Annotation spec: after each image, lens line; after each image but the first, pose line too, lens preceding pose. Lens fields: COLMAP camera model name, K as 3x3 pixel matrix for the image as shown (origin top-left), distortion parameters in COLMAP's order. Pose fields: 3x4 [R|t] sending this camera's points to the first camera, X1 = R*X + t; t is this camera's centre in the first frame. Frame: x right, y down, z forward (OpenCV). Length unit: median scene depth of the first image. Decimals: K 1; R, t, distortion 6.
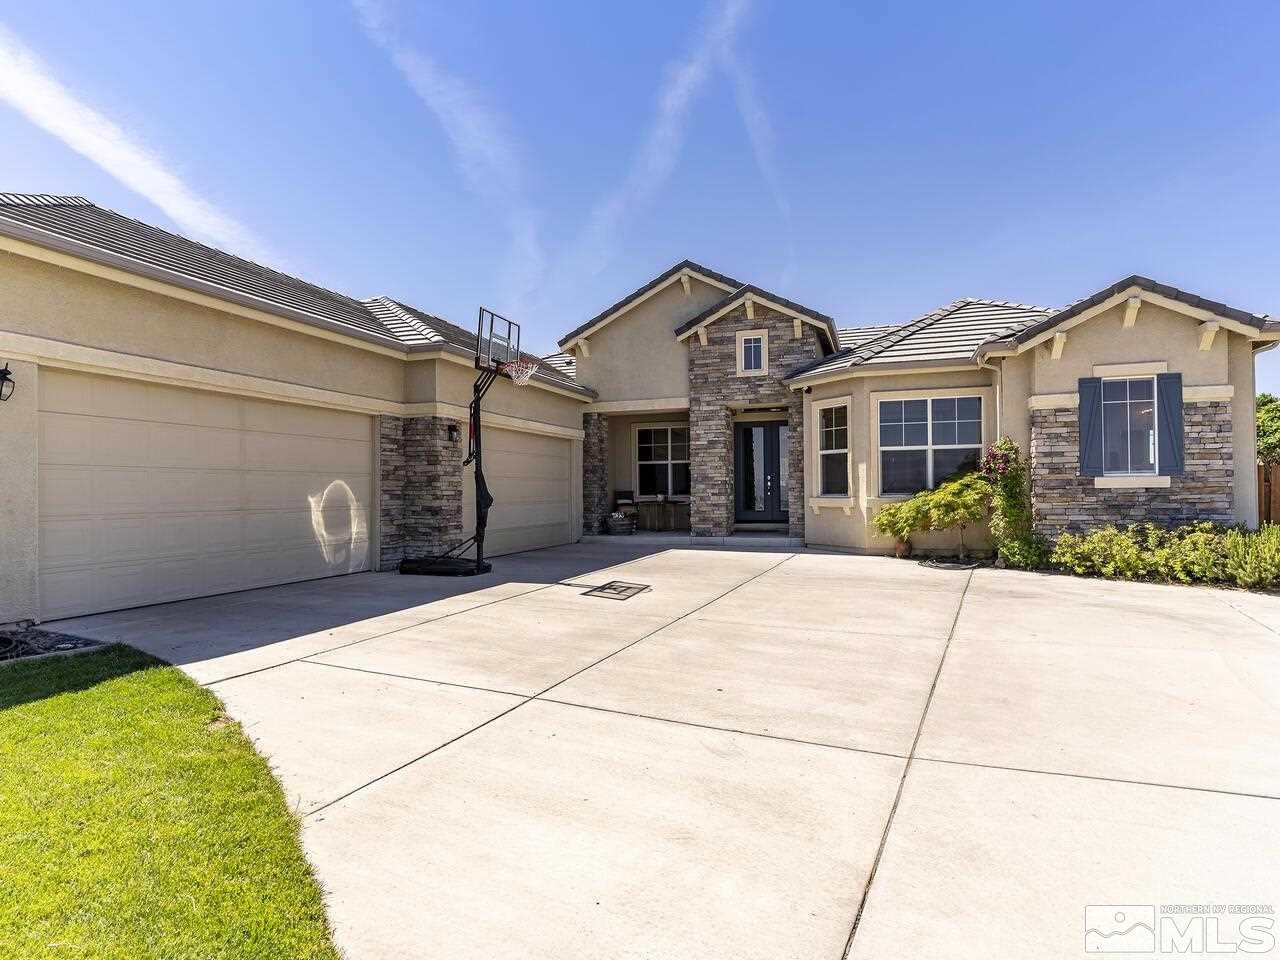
lens RADIAL K [[733.5, 0, 641.8], [0, 733.5, 478.3], [0, 0, 1]] dist [-0.006874, 0.003828]
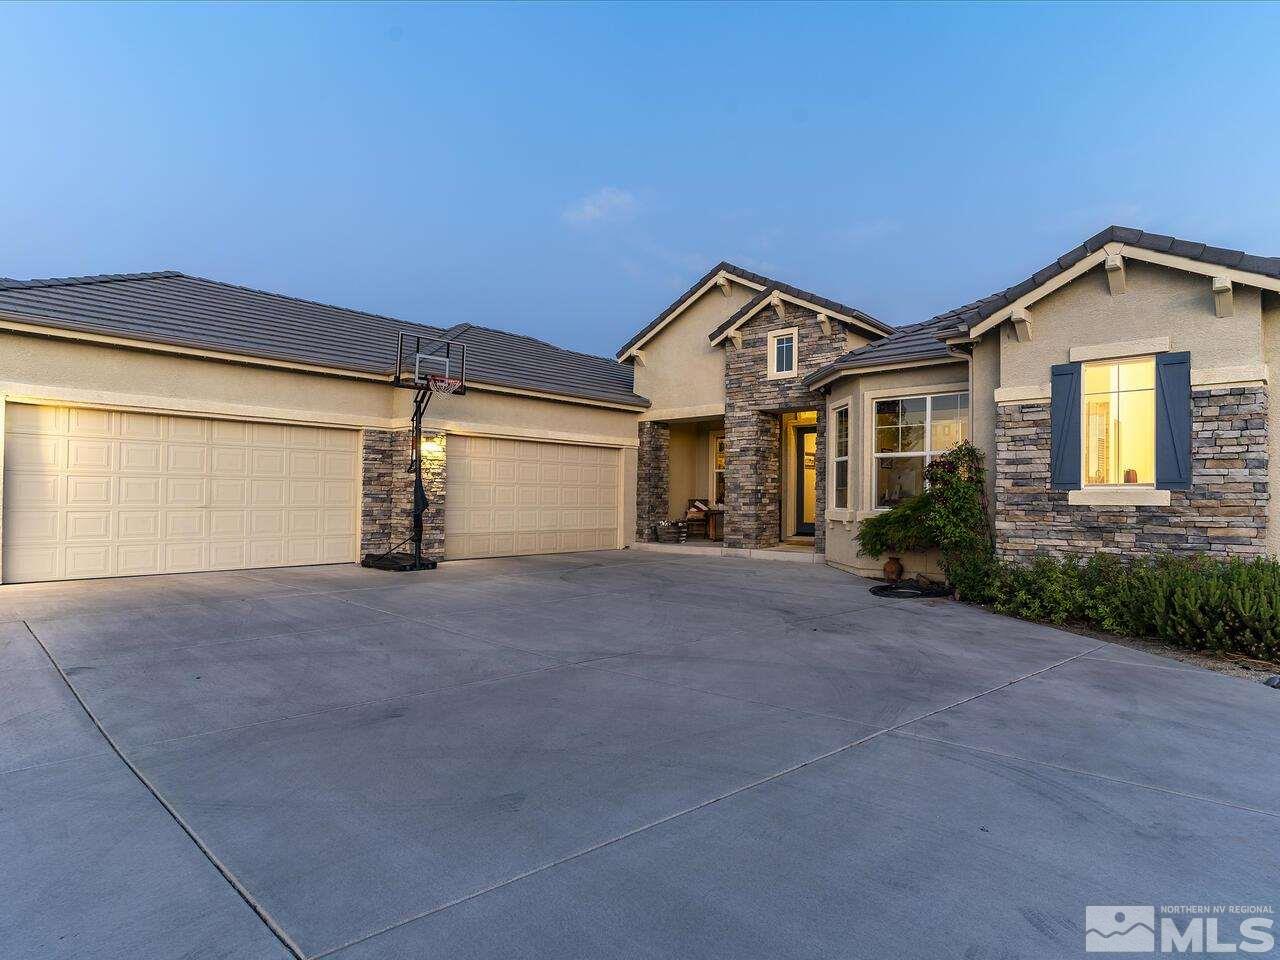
lens RADIAL K [[730.6, 0, 651.1], [0, 730.6, 475.0], [0, 0, 1]] dist [0.000007, 0.001367]
pose [[0.919484, 0.004562, -0.393101, 0.368626], [-0.010172, 0.999874, -0.012188, -0.002962], [0.392996, 0.015205, 0.919414, 0.079815]]
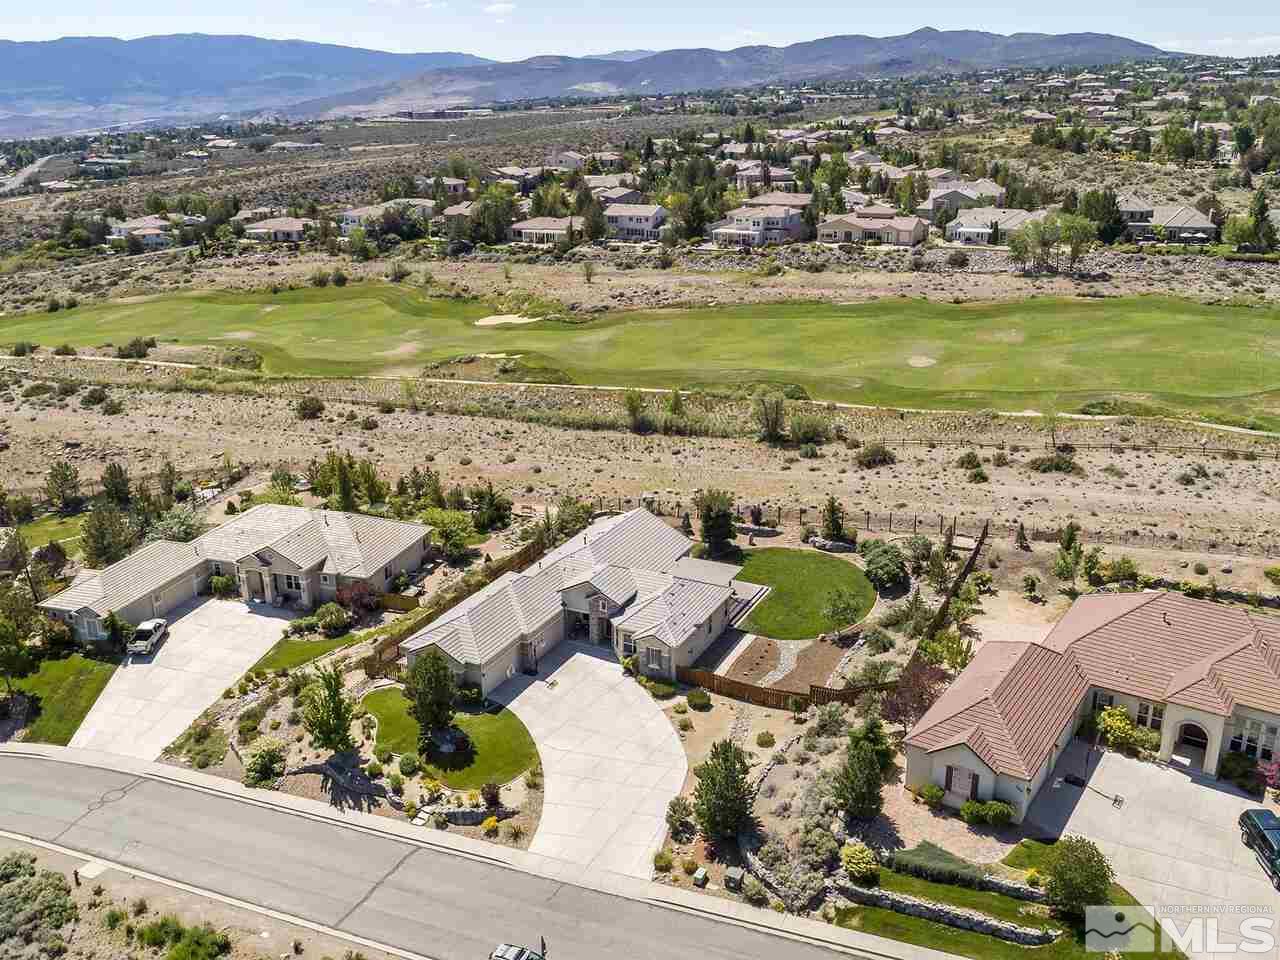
lens RADIAL K [[1154.0, 0, 636.4], [0, 1154.0, 481.3], [0, 0, 1]] dist [-0.012715, 0.016480]
pose [[0.990106, 0.045769, -0.132648, 1.135304], [0.002883, 0.938476, 0.345332, -2.984874], [0.140292, -0.342297, 0.929059, -4.571921]]
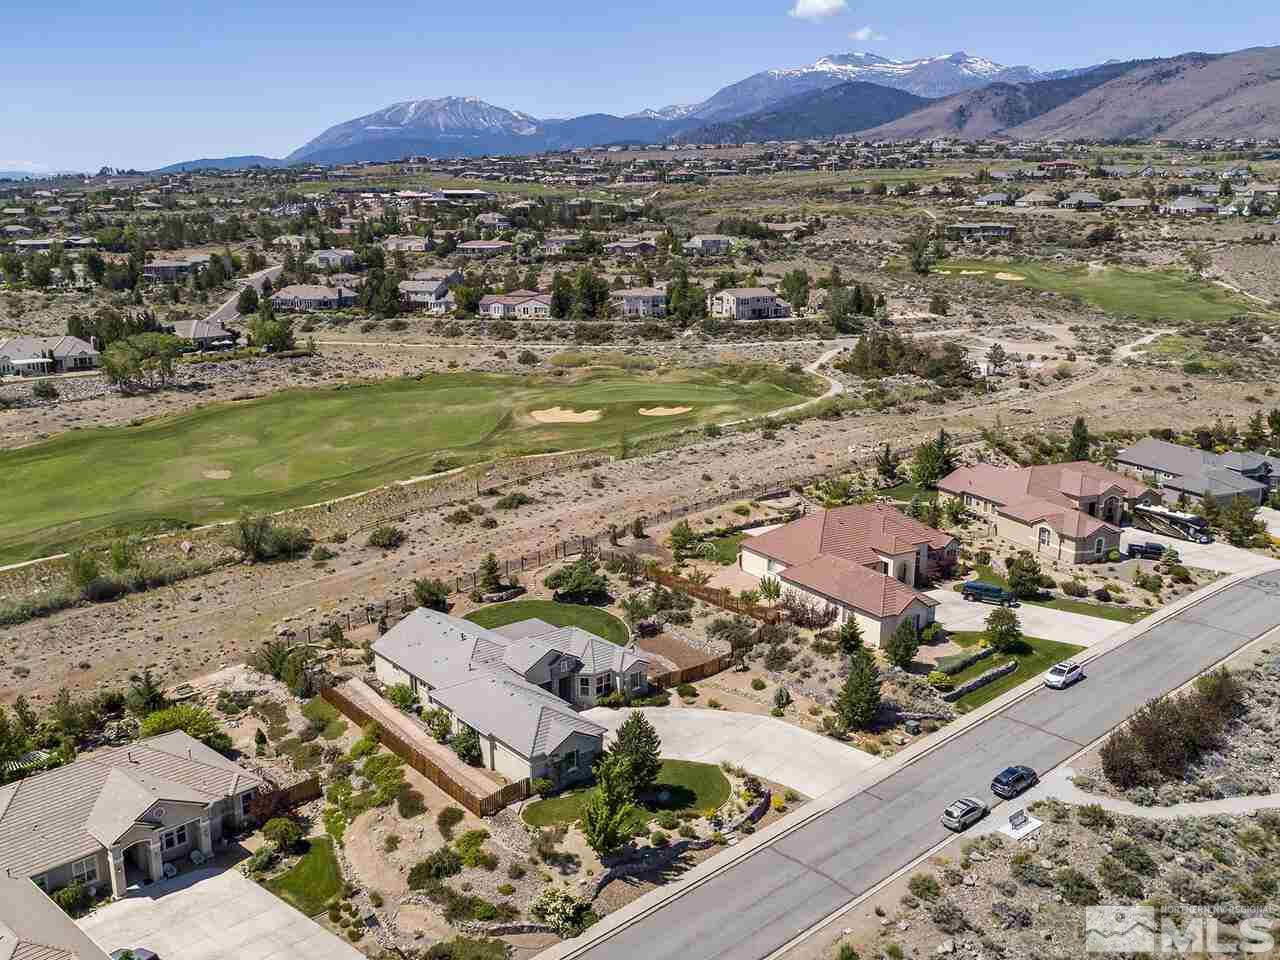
lens RADIAL K [[1154.0, 0, 636.4], [0, 1154.0, 481.3], [0, 0, 1]] dist [-0.012715, 0.016480]
pose [[0.543774, -0.183340, 0.818960, -5.050551], [-0.018699, 0.972956, 0.230231, -2.843656], [-0.839023, -0.140508, 0.525640, -2.817313]]
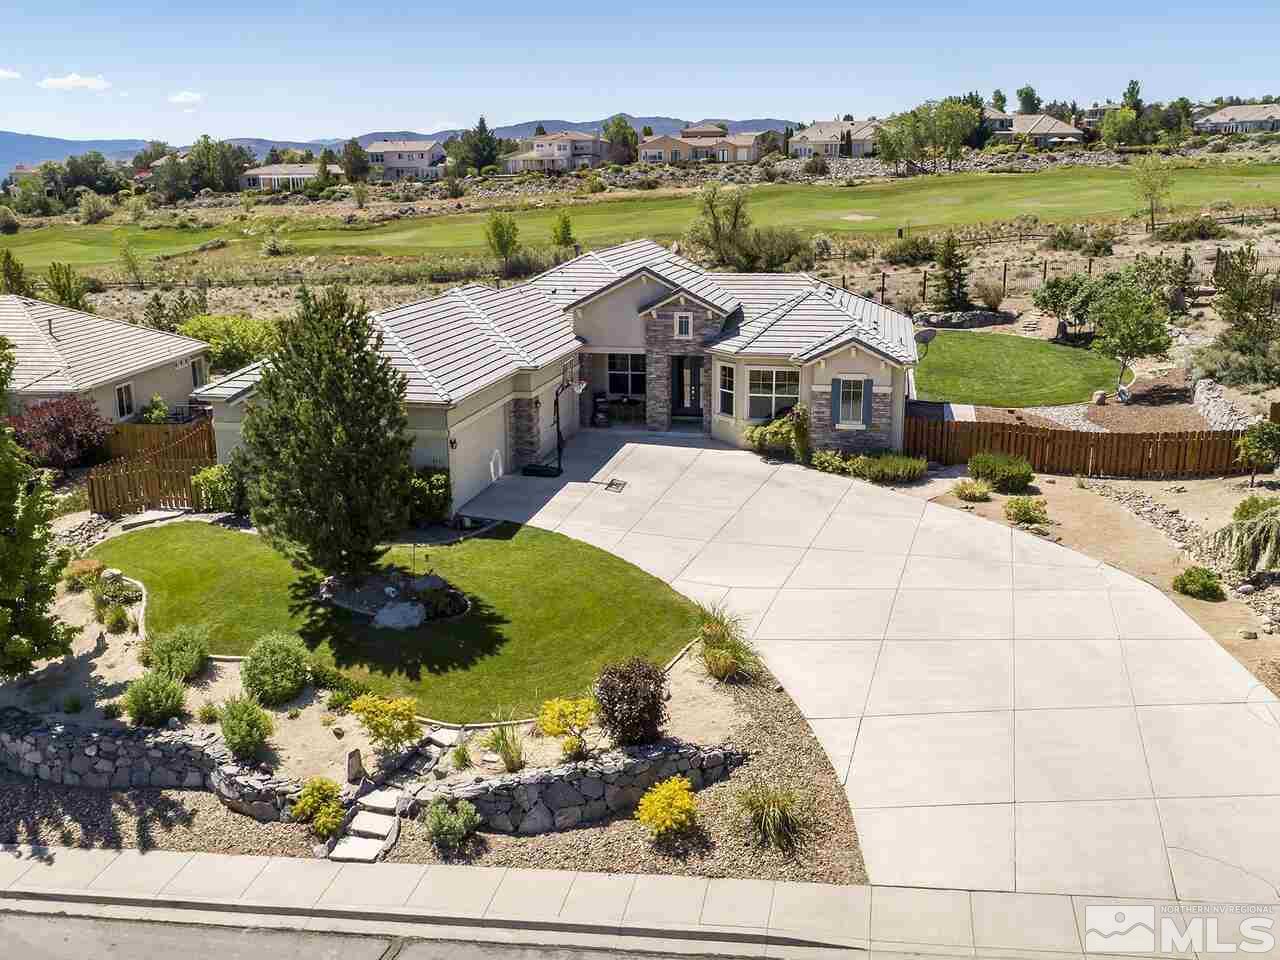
lens RADIAL K [[1154.0, 0, 636.4], [0, 1154.0, 481.3], [0, 0, 1]] dist [-0.012715, 0.016480]
pose [[0.994341, -0.027902, 0.102509, -0.242502], [-0.001551, 0.960978, 0.276619, -0.568132], [-0.106227, -0.275213, 0.955497, -1.646278]]
